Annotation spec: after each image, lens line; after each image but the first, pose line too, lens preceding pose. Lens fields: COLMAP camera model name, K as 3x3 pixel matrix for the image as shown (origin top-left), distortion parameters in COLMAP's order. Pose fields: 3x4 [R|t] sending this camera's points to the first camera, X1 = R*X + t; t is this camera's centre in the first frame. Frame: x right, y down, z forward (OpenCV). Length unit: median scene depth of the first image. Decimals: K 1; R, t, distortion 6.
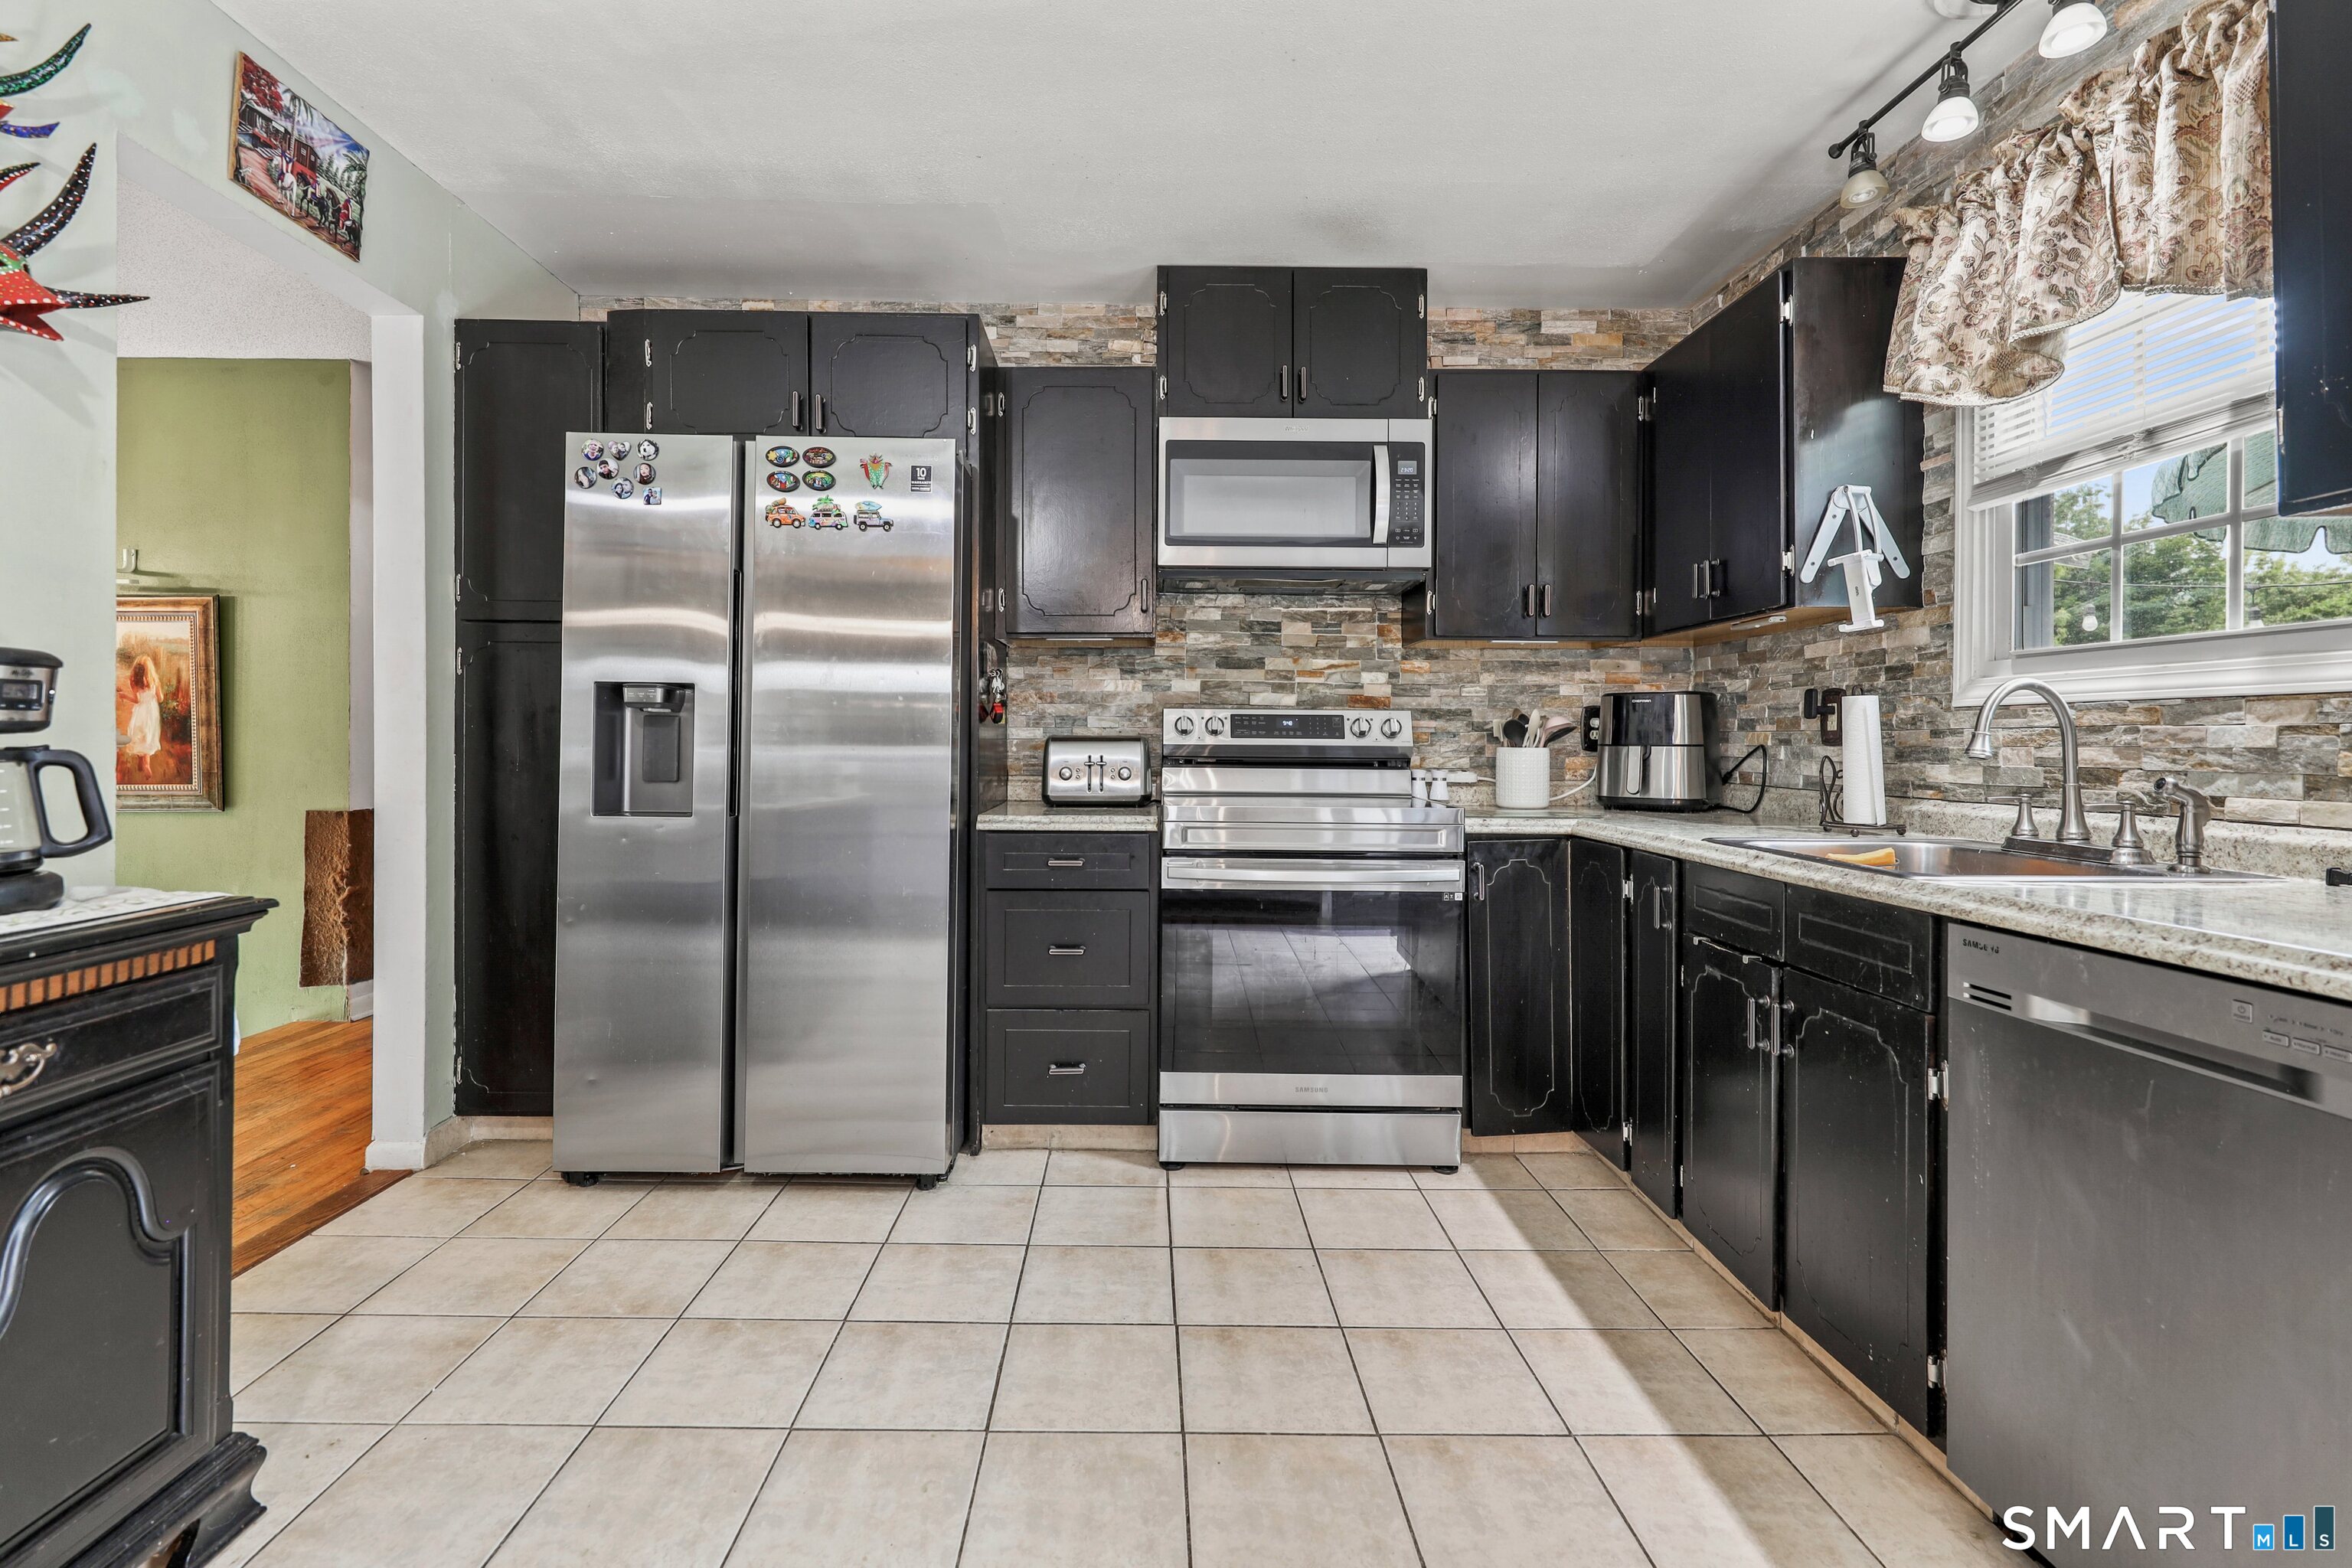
lens RADIAL K [[1063.4, 0, 1168.1], [0, 1063.4, 744.4], [0, 0, 1]] dist [-0.000180, 0.000416]
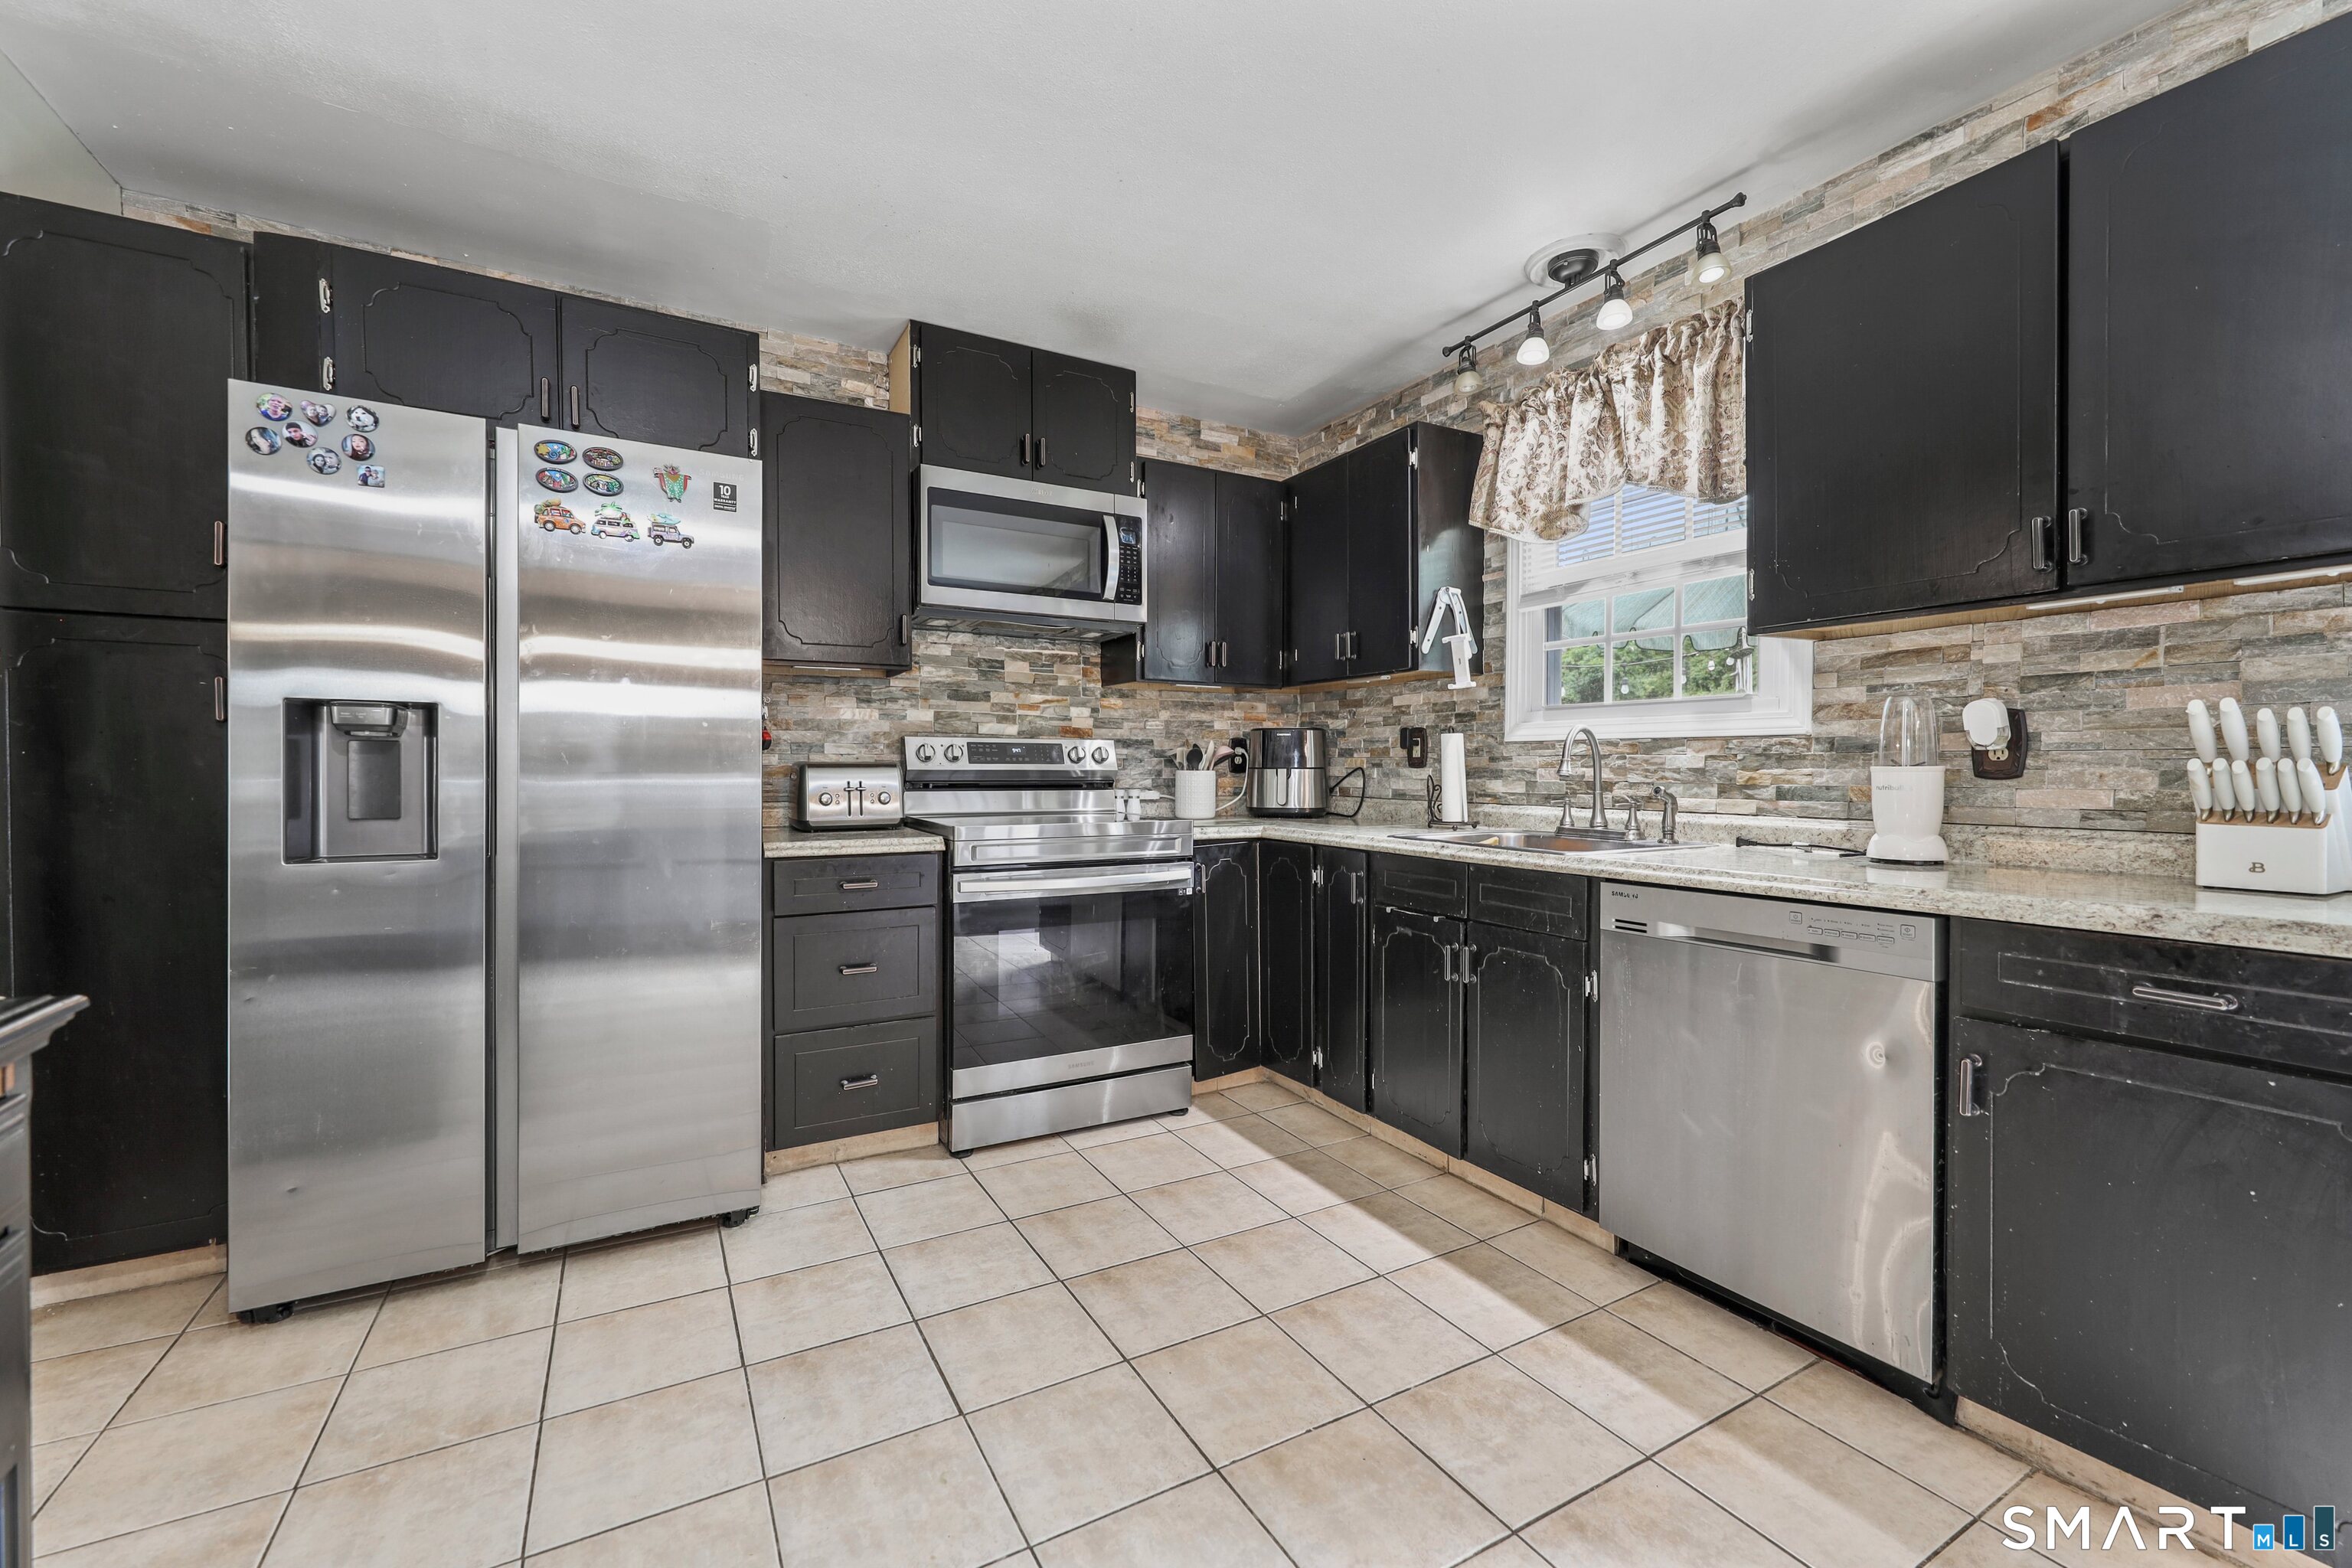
lens RADIAL K [[940.1, 0, 1176.0], [0, 940.1, 784.0], [0, 0, 1]] dist [0.001437, -0.000094]
pose [[0.879477, -0.014089, 0.475733, -0.262313], [0.005549, 0.999797, 0.019350, -0.003307], [-0.475909, -0.014378, 0.879377, 0.046602]]
